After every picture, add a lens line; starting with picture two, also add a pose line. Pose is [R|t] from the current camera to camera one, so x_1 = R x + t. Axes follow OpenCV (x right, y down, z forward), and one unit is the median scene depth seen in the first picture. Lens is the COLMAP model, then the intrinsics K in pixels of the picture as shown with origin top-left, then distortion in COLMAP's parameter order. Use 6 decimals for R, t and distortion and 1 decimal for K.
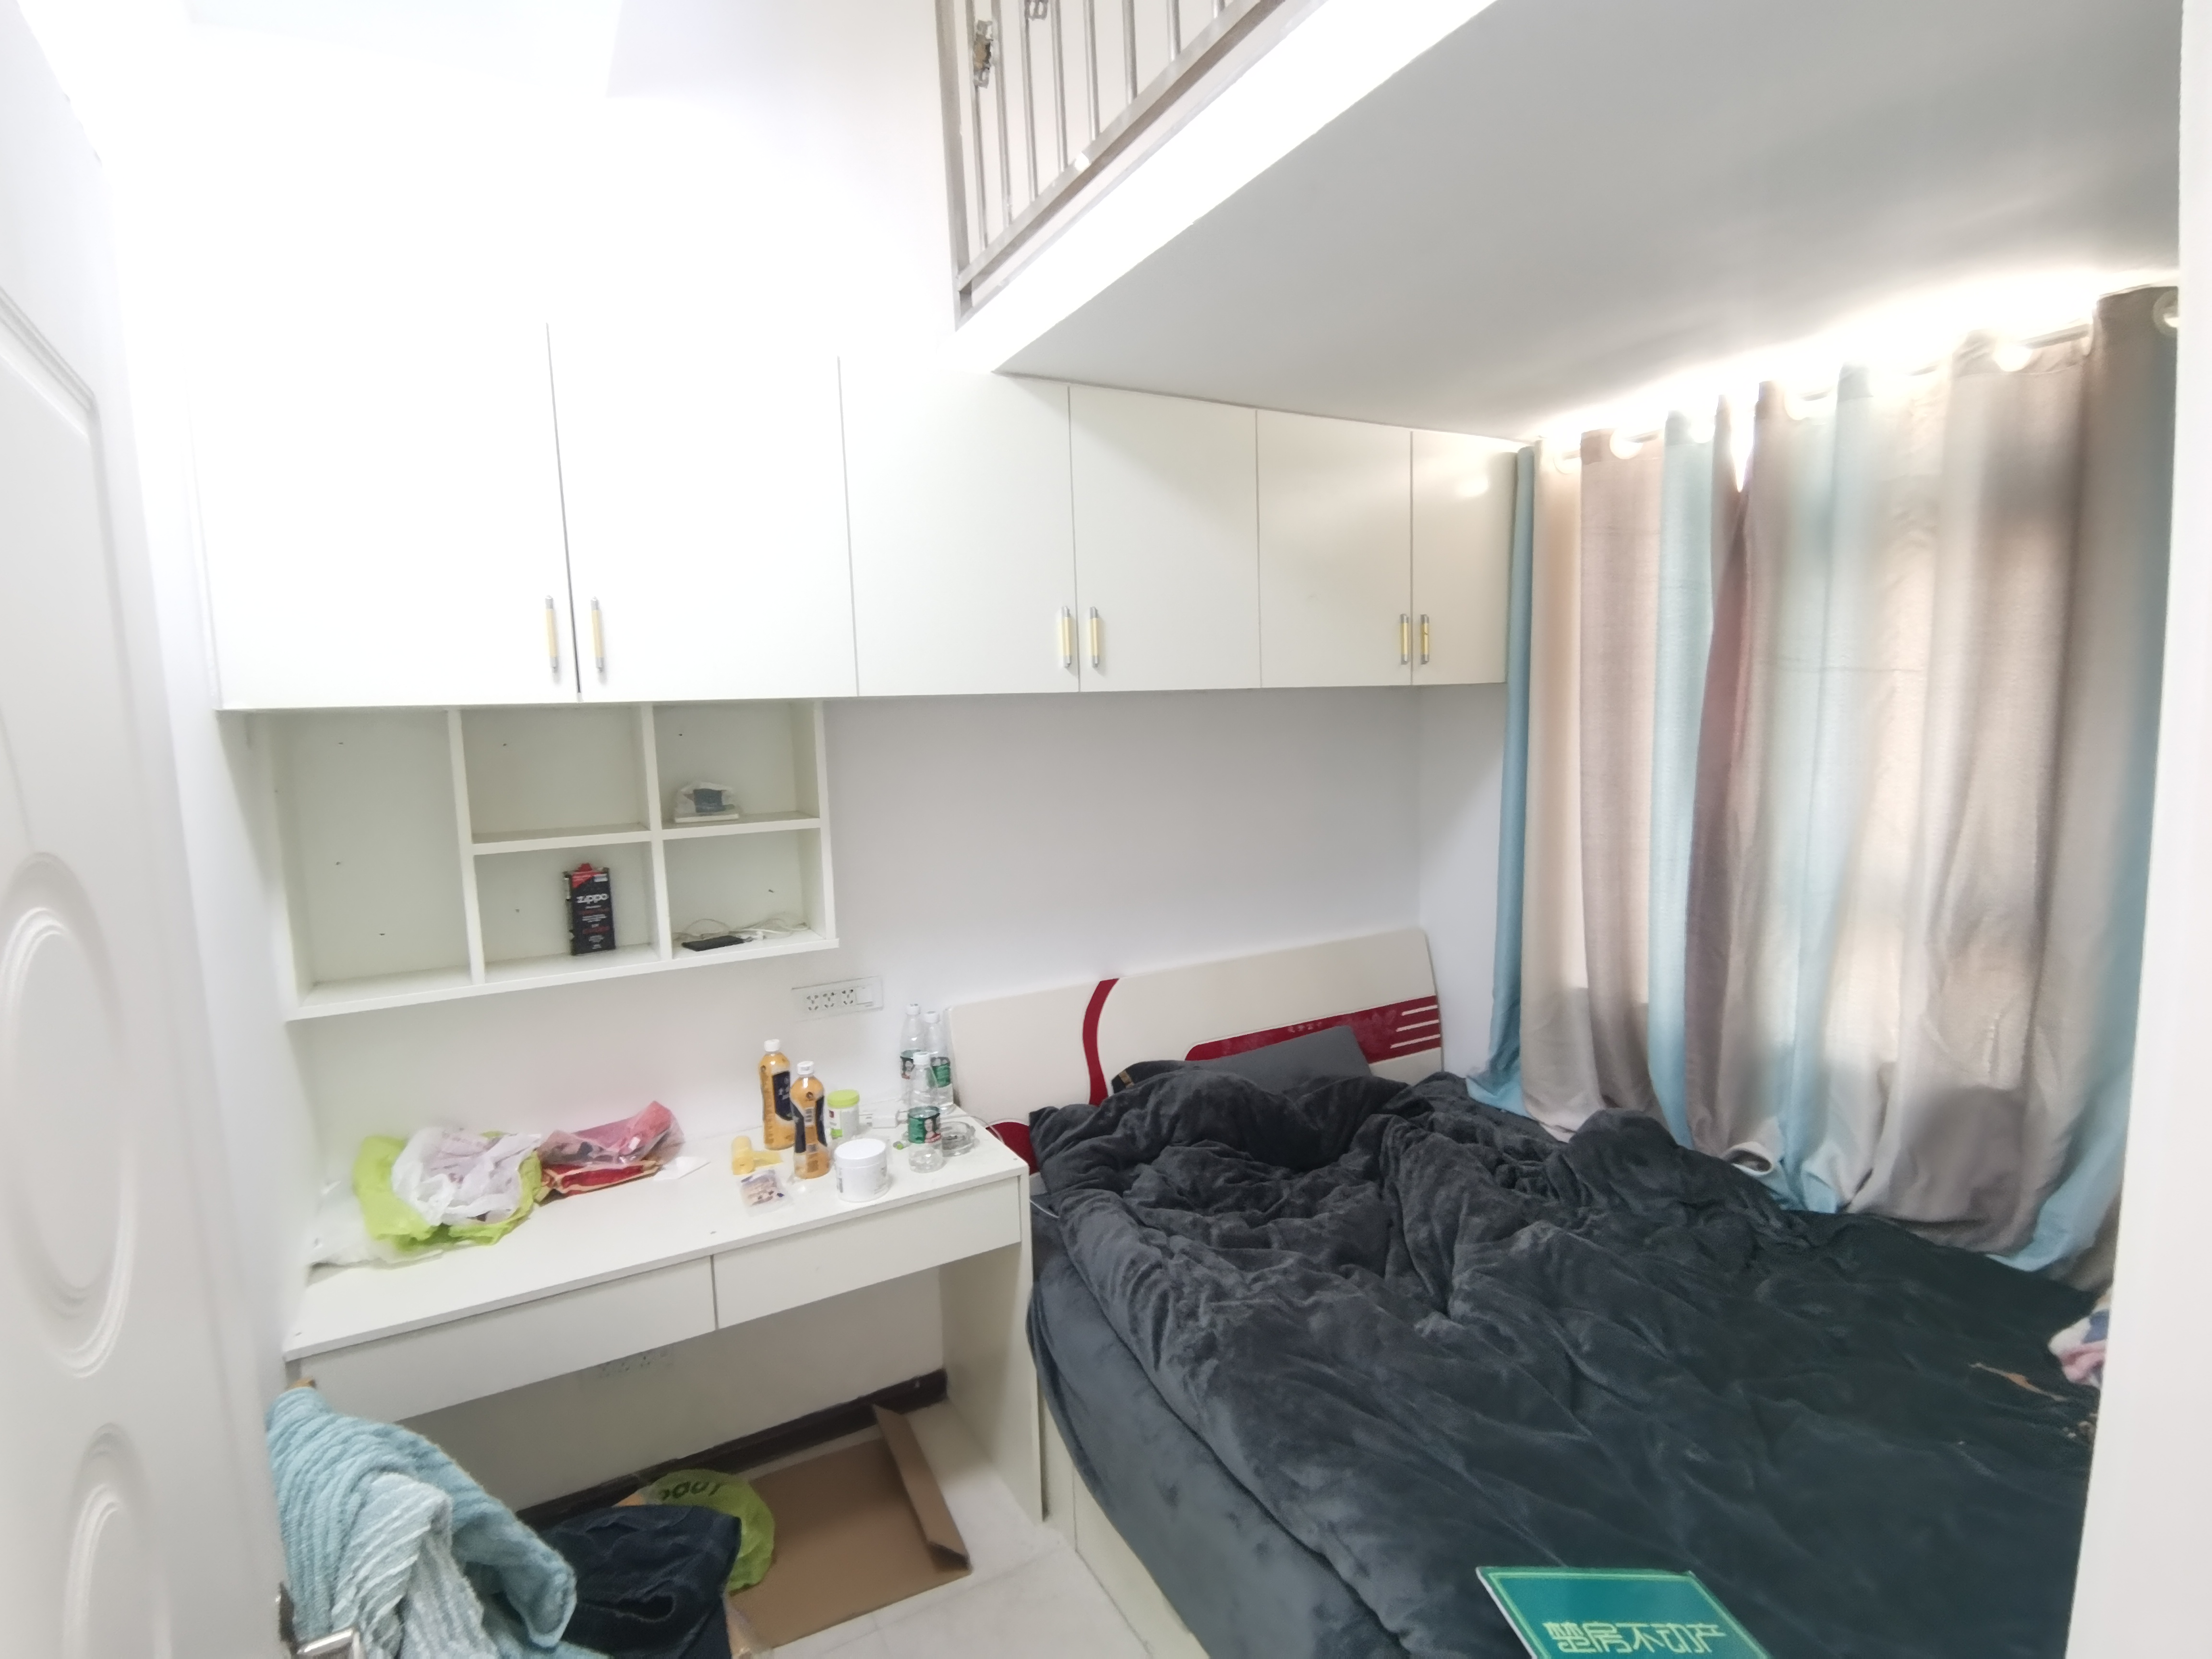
lens RADIAL K [[1089.4, 0, 1110.9], [0, 1089.4, 835.3], [0, 0, 1]] dist [0.011985, 0.000156]
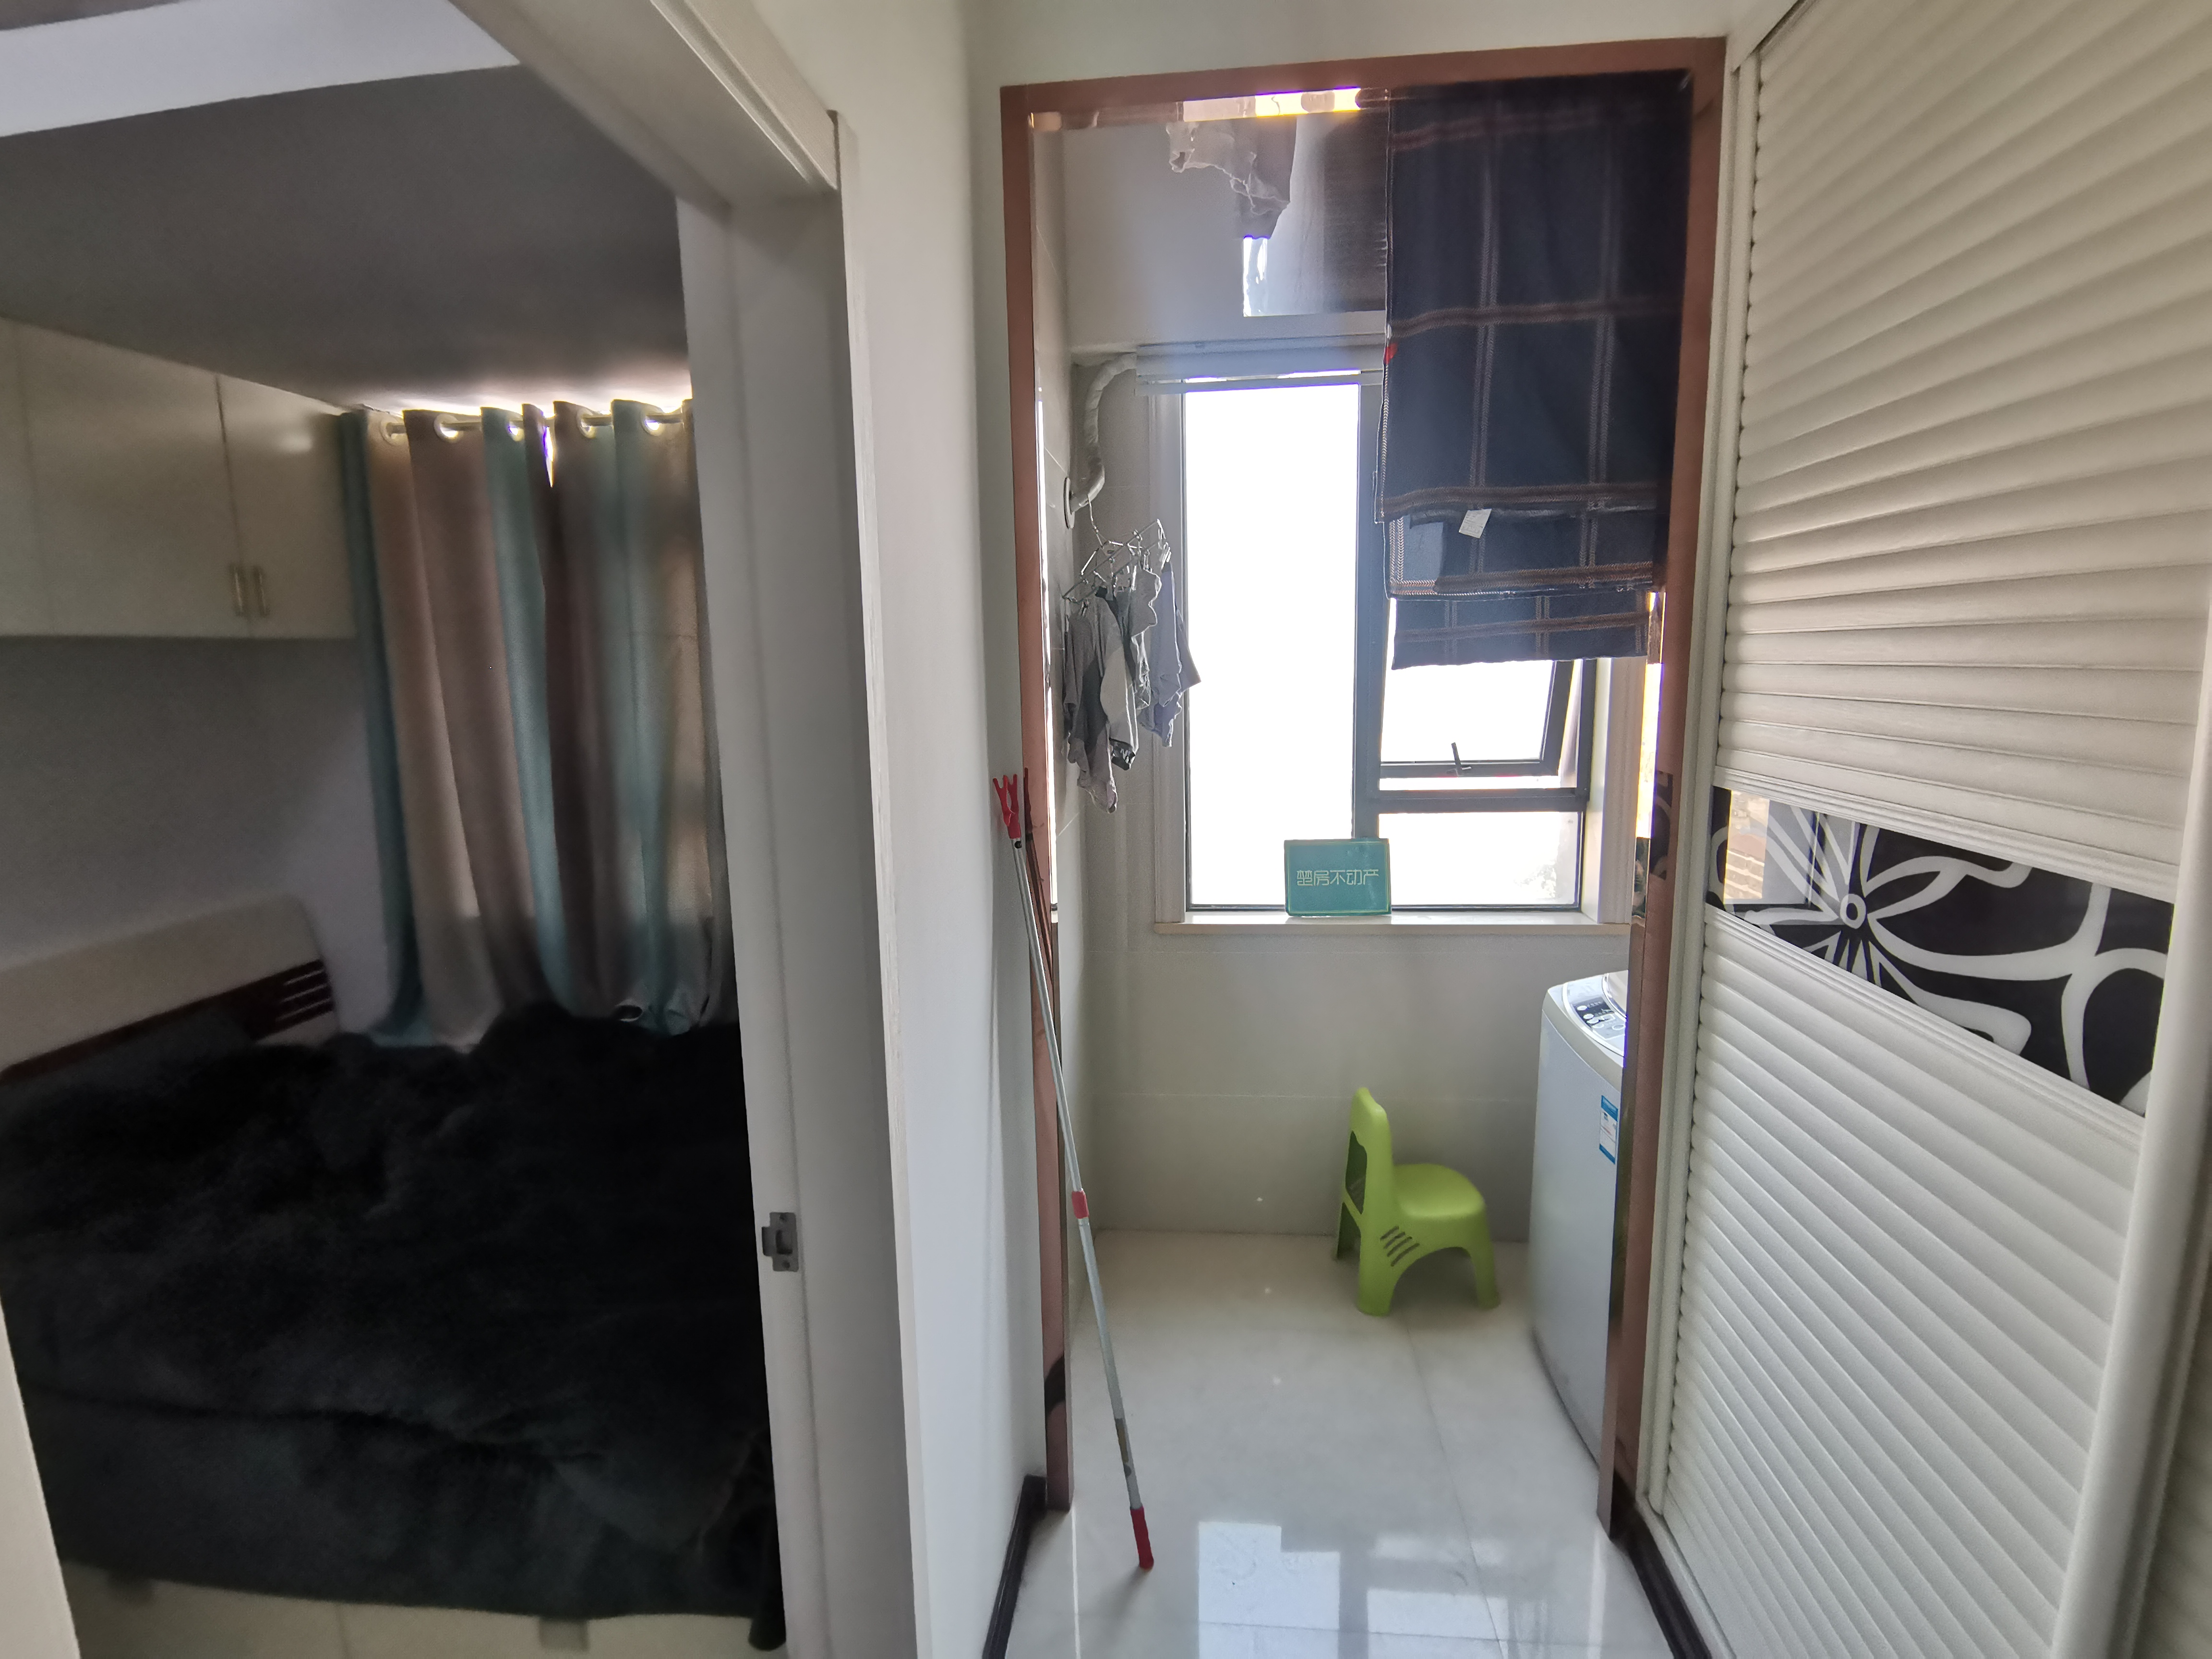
lens RADIAL K [[1075.2, 0, 1106.0], [0, 1075.2, 829.5], [0, 0, 1]] dist [0.013451, -0.020681]
pose [[0.577340, -0.115708, 0.808264, -0.088141], [0.091632, 0.992836, 0.076678, 0.032457], [-0.811346, 0.029794, 0.583806, -0.194703]]
